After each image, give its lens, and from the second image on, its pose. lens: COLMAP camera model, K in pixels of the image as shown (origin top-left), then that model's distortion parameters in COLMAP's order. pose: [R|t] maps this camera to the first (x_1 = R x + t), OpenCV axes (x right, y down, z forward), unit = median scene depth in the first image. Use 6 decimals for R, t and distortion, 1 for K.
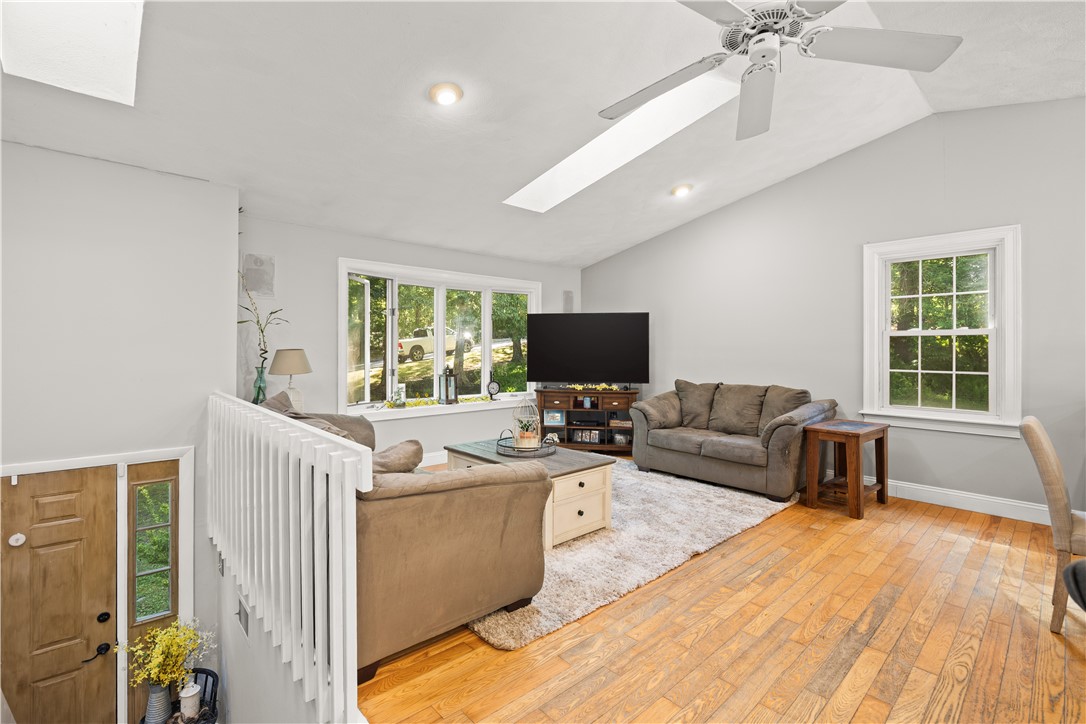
lens RADIAL K [[488.7, 0, 539.8], [0, 488.7, 349.6], [0, 0, 1]] dist [-0.004632, -0.000932]
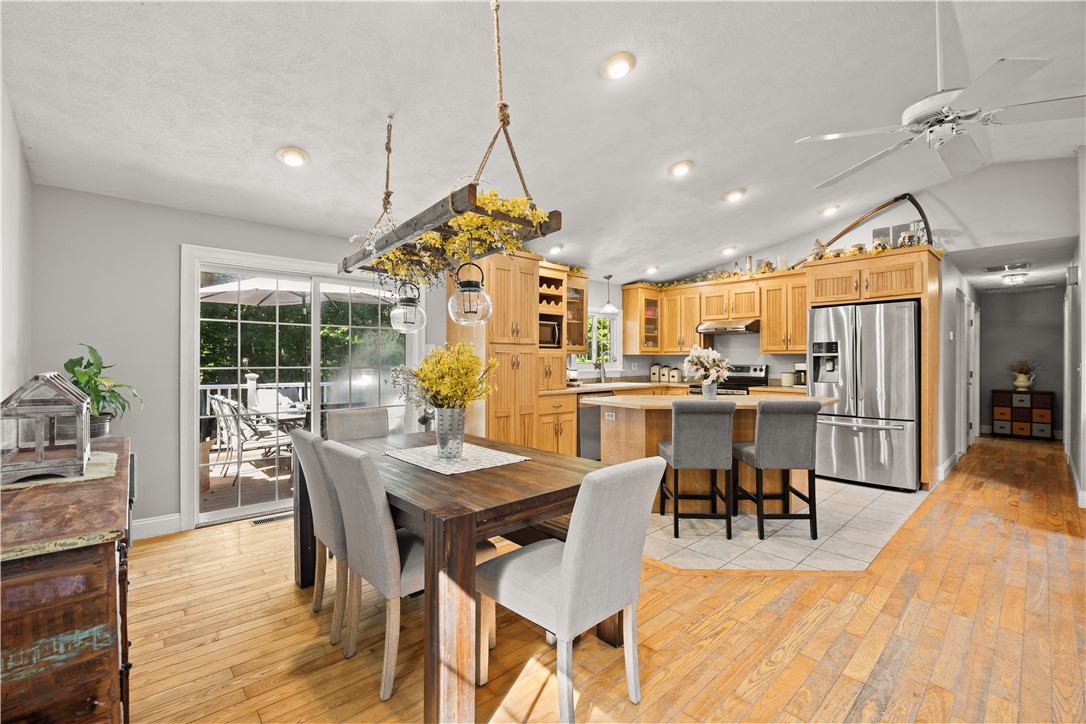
lens RADIAL K [[469.6, 0, 536.9], [0, 469.6, 359.6], [0, 0, 1]] dist [-0.017796, 0.000966]
pose [[-0.999995, -0.001830, 0.002632, 0.643226], [-0.001837, 0.999995, -0.002748, 0.003427], [-0.002627, -0.002753, -0.999993, 0.936044]]
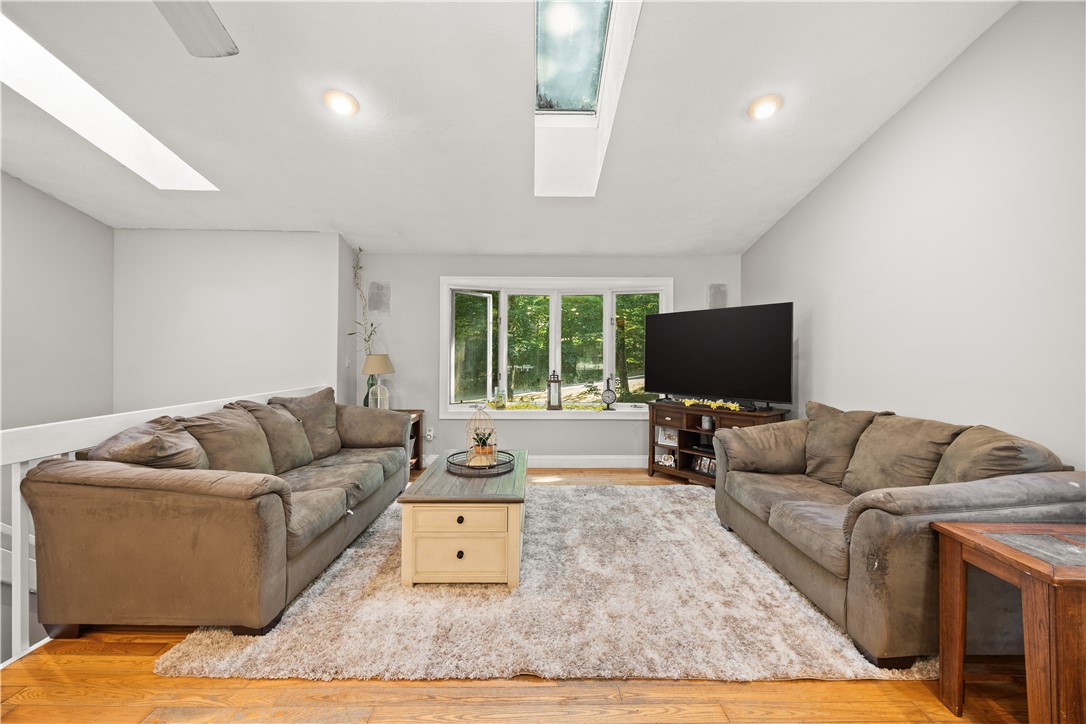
lens RADIAL K [[429.6, 0, 538.3], [0, 429.6, 358.9], [0, 0, 1]] dist [0.003936, 0.000059]
pose [[0.746218, 0.004968, -0.665683, 0.500693], [-0.003706, 0.999988, 0.003309, 0.005377], [0.665692, -0.000002, 0.746227, 0.424082]]
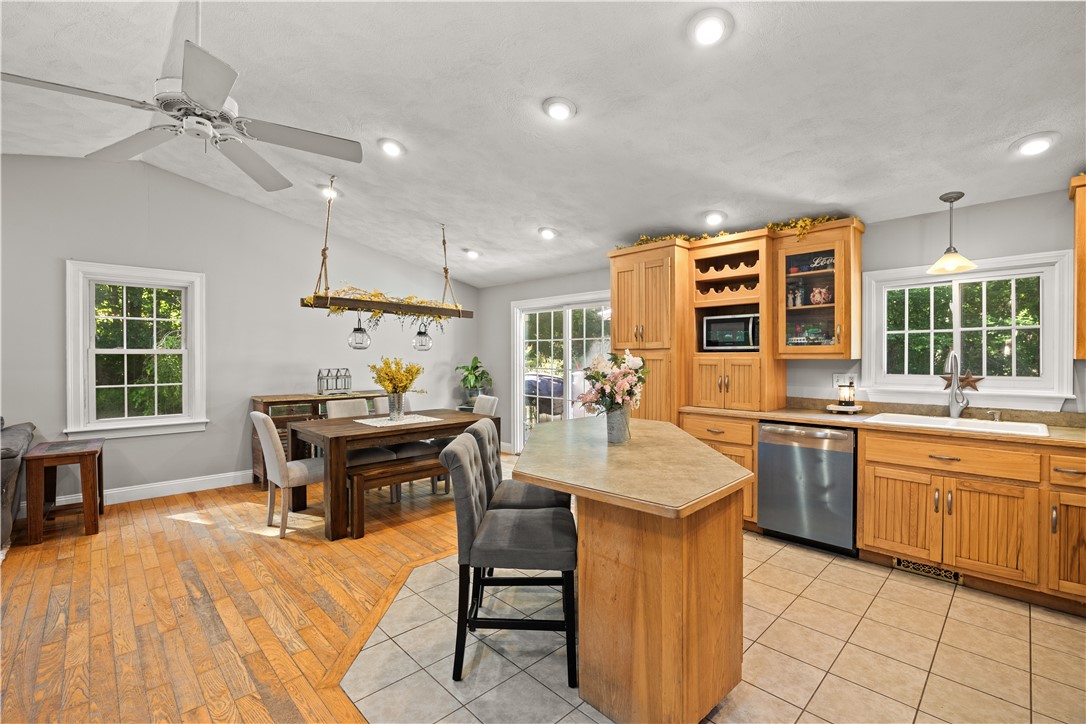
lens RADIAL K [[469.6, 0, 536.9], [0, 469.6, 359.6], [0, 0, 1]] dist [-0.017796, 0.000966]
pose [[-0.019136, -0.009228, 0.999774, -0.289777], [0.000732, 0.999957, 0.009244, -0.023907], [-0.999817, 0.000909, -0.019129, 0.078763]]
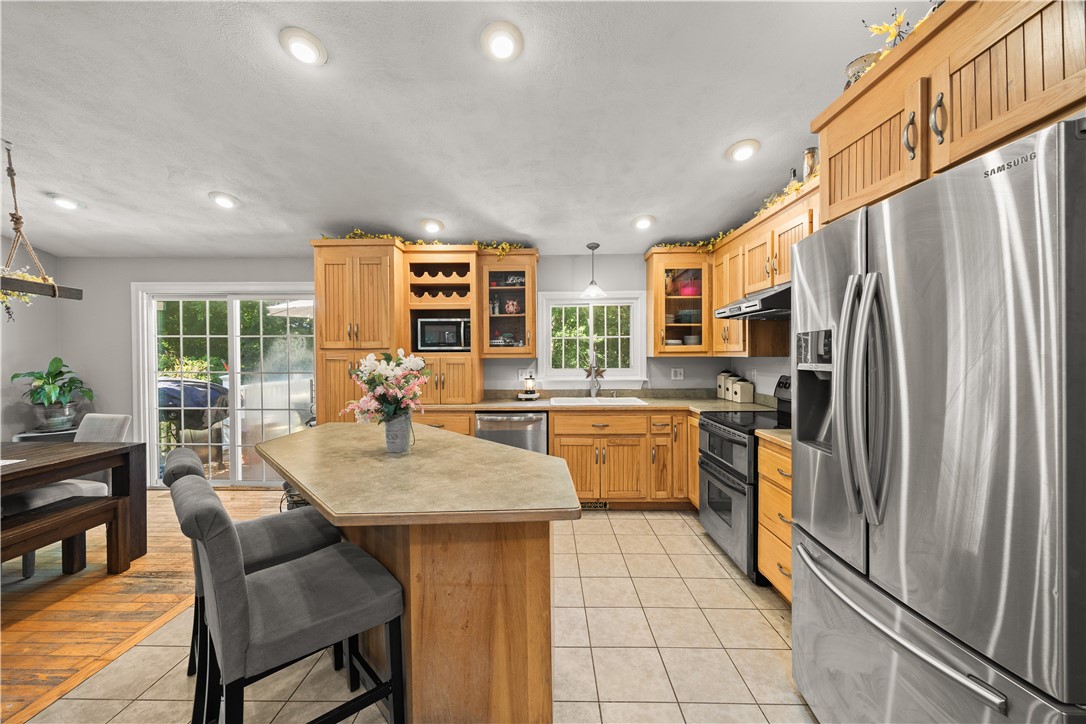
lens RADIAL K [[422.0, 0, 538.8], [0, 422.0, 361.1], [0, 0, 1]] dist [0.001118, -0.000084]
pose [[-0.726501, -0.009448, 0.687101, -0.151707], [0.002286, 0.999867, 0.016166, -0.024799], [-0.687162, 0.013315, -0.726382, 0.202637]]
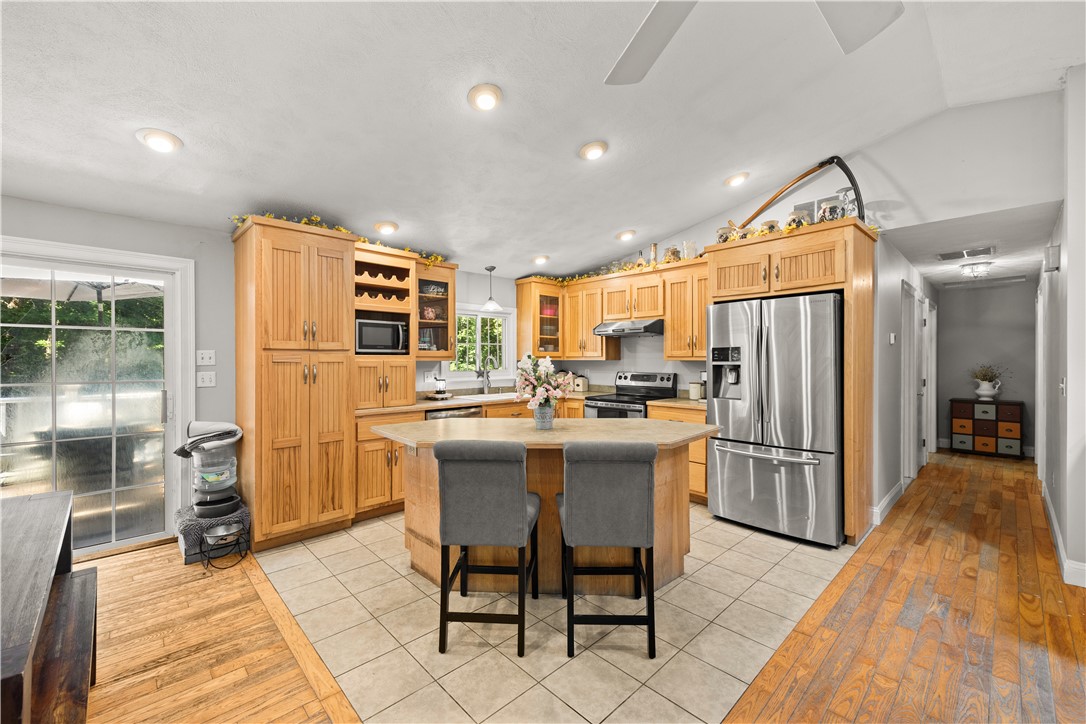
lens RADIAL K [[442.2, 0, 536.7], [0, 442.2, 360.3], [0, 0, 1]] dist [0.005590, -0.000512]
pose [[-0.999906, -0.001163, -0.013678, 0.308006], [-0.001173, 0.999999, 0.000759, -0.019286], [0.013677, 0.000775, -0.999906, 0.628350]]
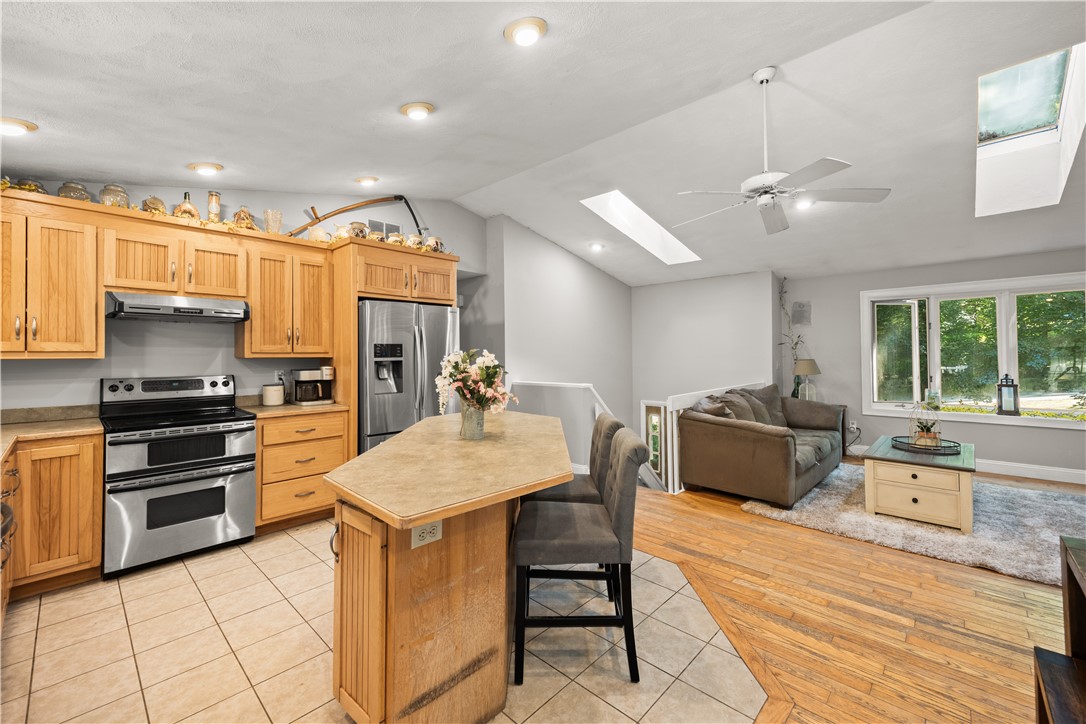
lens RADIAL K [[446.4, 0, 540.3], [0, 446.4, 347.7], [0, 0, 1]] dist [0.013683, -0.000818]
pose [[0.074992, -0.019558, -0.996992, 0.852894], [0.007931, 0.999788, -0.019016, -0.016936], [0.997153, -0.006481, 0.075131, 0.010828]]
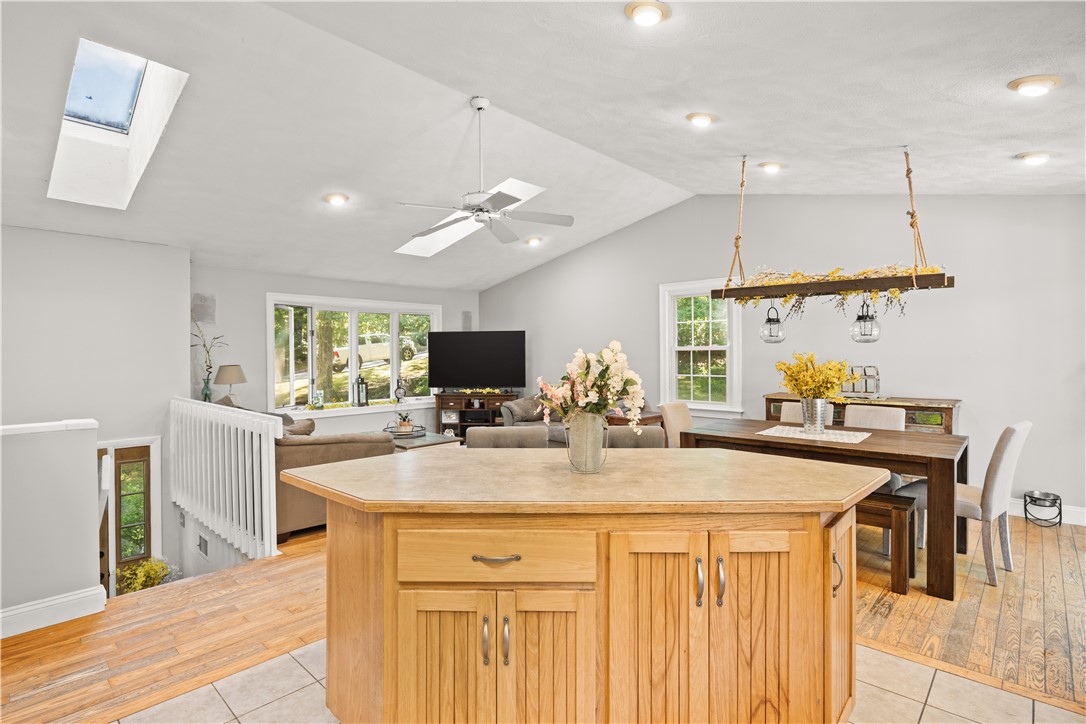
lens RADIAL K [[533.2, 0, 539.4], [0, 533.2, 358.0], [0, 0, 1]] dist [-0.003246, -0.000228]
pose [[0.997000, -0.010720, 0.076662, 0.215046], [0.010249, 0.999926, 0.006527, -0.020573], [-0.076726, -0.005722, 0.997036, -0.501614]]
